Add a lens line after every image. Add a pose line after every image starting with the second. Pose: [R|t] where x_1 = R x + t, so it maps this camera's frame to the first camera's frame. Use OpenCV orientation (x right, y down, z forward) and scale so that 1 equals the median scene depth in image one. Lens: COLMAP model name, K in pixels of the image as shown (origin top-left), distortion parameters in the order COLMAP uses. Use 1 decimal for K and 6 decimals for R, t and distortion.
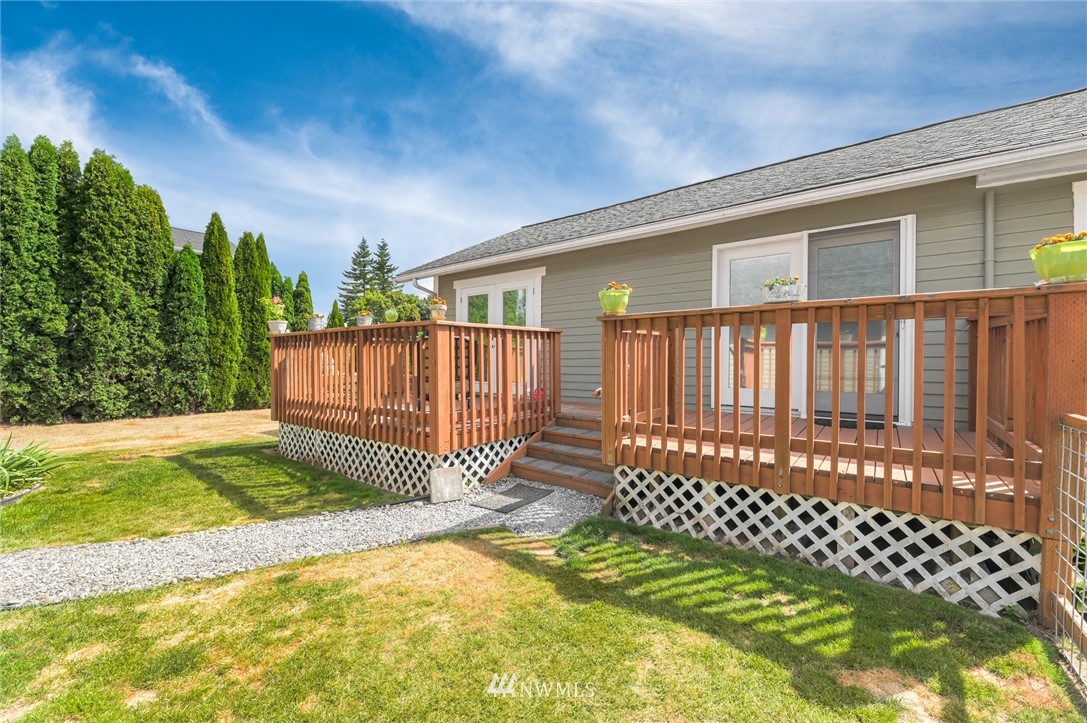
lens RADIAL K [[441.2, 0, 545.3], [0, 441.2, 380.0], [0, 0, 1]] dist [0.001730, -0.002782]
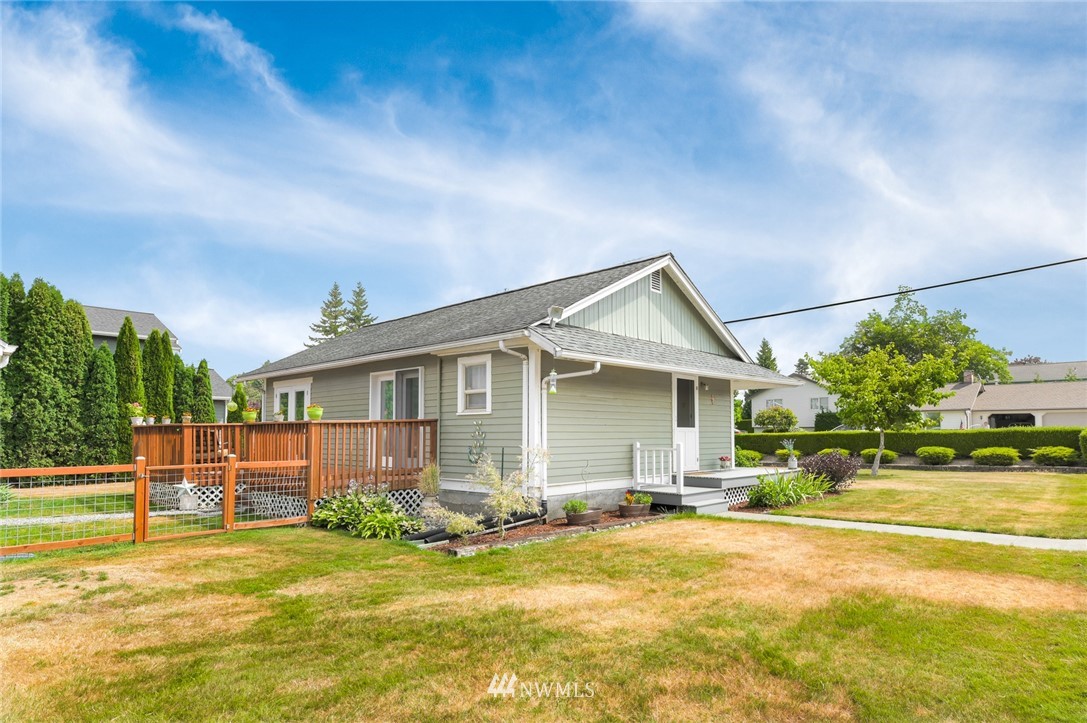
lens RADIAL K [[625.4, 0, 560.0], [0, 625.4, 432.9], [0, 0, 1]] dist [0.005688, 0.000709]
pose [[0.995833, -0.006002, -0.091001, 0.658009], [0.002490, 0.999249, -0.038657, 0.010343], [0.091165, 0.038270, 0.995100, -0.660258]]
